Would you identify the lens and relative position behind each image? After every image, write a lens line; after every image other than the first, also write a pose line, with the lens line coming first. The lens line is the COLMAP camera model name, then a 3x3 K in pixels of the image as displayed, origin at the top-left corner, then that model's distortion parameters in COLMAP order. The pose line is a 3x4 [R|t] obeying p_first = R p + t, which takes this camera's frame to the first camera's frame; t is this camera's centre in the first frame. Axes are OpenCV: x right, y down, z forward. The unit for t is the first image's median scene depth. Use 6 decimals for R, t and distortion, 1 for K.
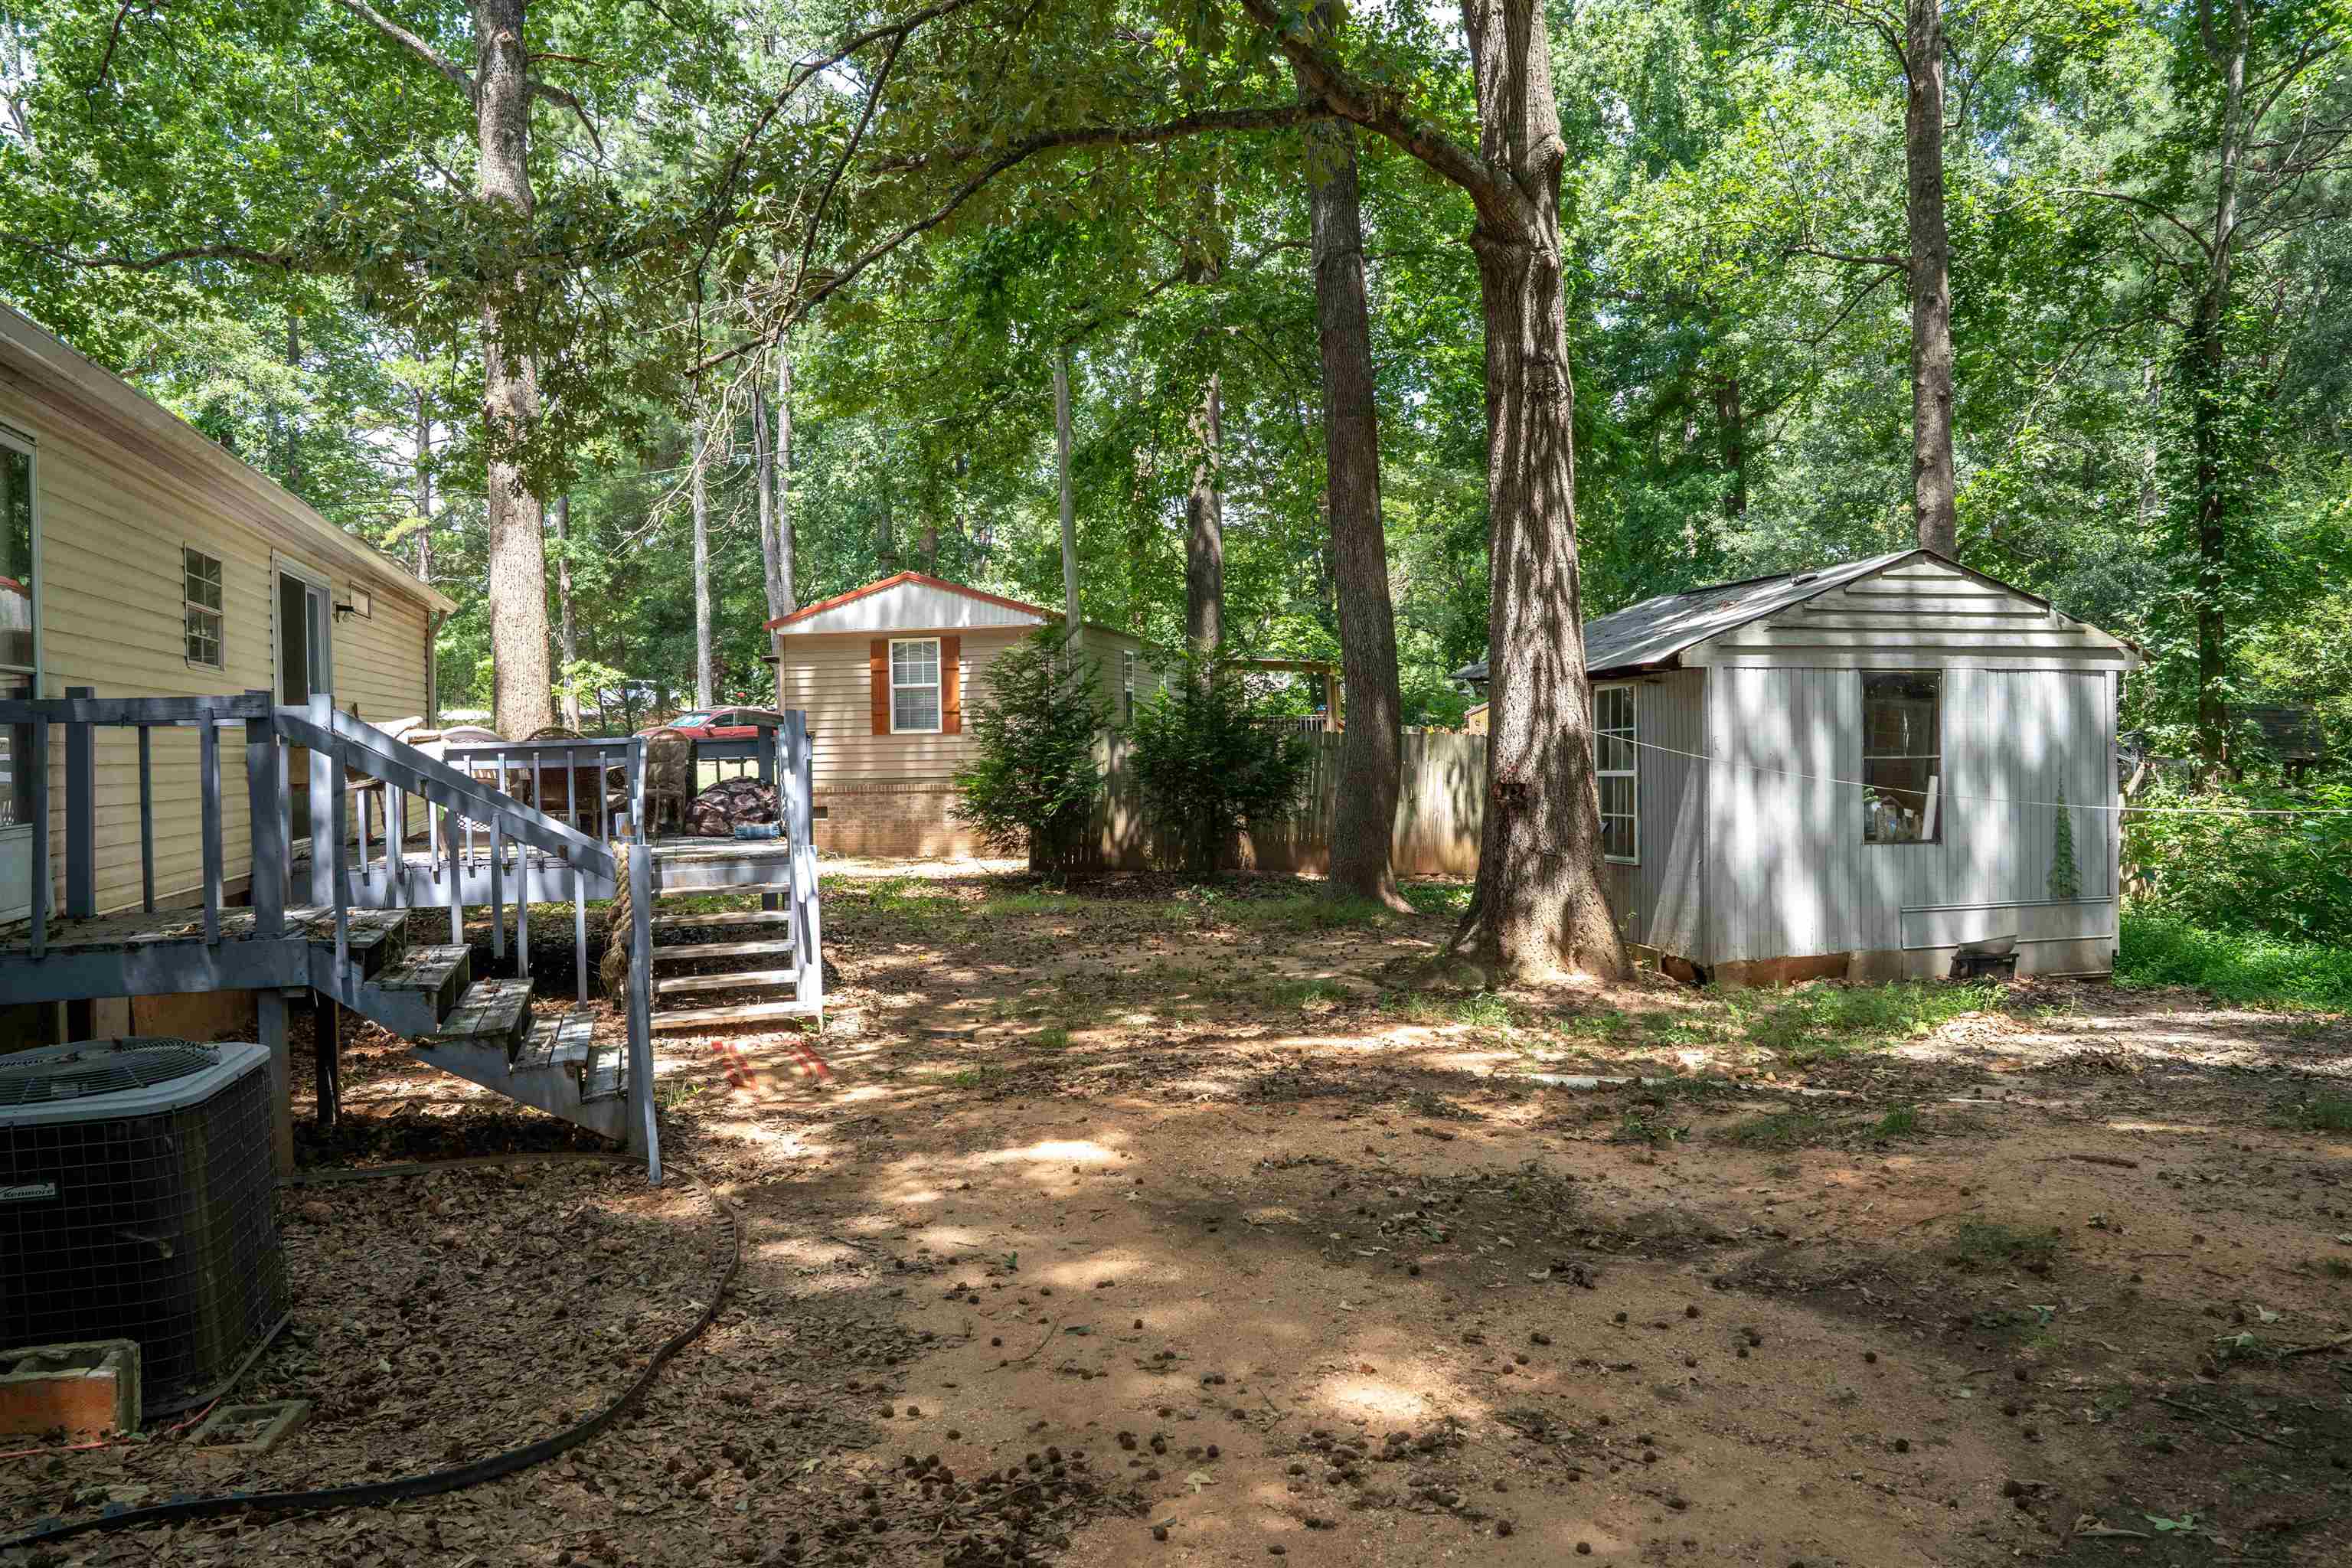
lens RADIAL K [[1630.6, 0, 1176.6], [0, 1630.6, 777.9], [0, 0, 1]] dist [-0.001695, -0.001549]
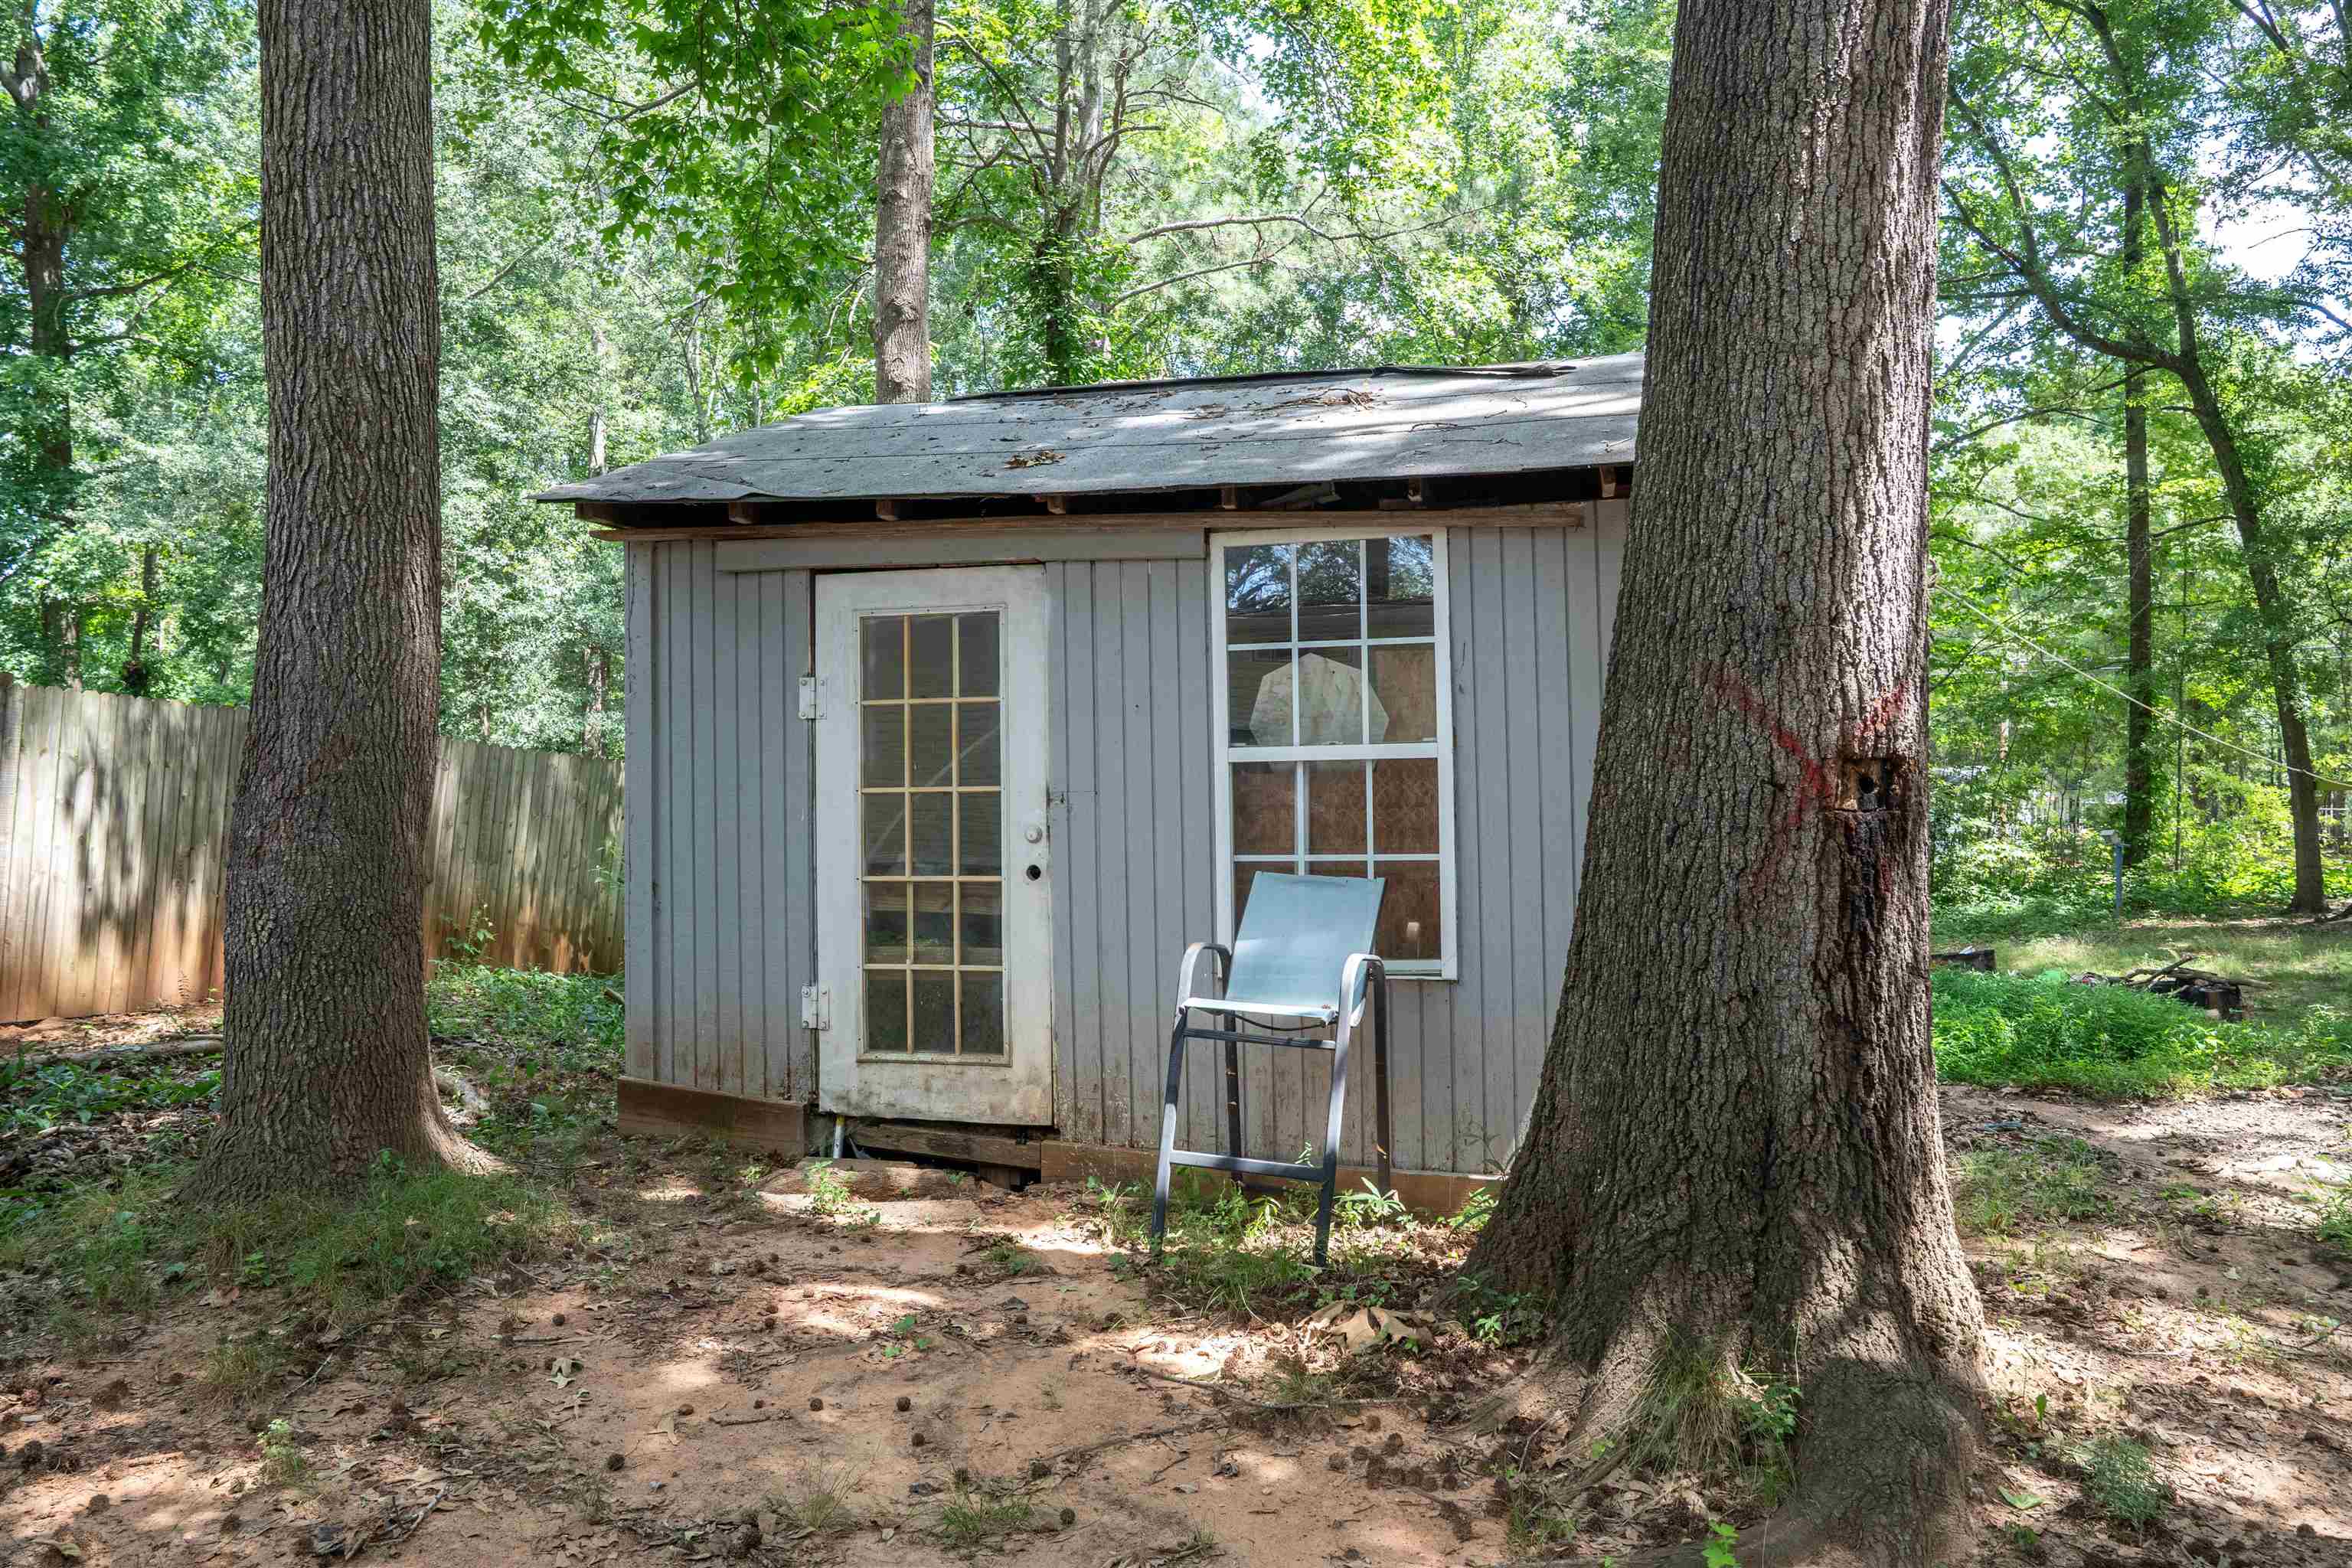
lens RADIAL K [[1630.6, 0, 1174.3], [0, 1630.6, 780.0], [0, 0, 1]] dist [-0.001695, -0.001549]
pose [[0.480372, 0.002235, 0.877062, -0.063605], [0.016037, 0.999807, -0.011332, 0.005218], [-0.876918, 0.019509, 0.480244, 0.548869]]
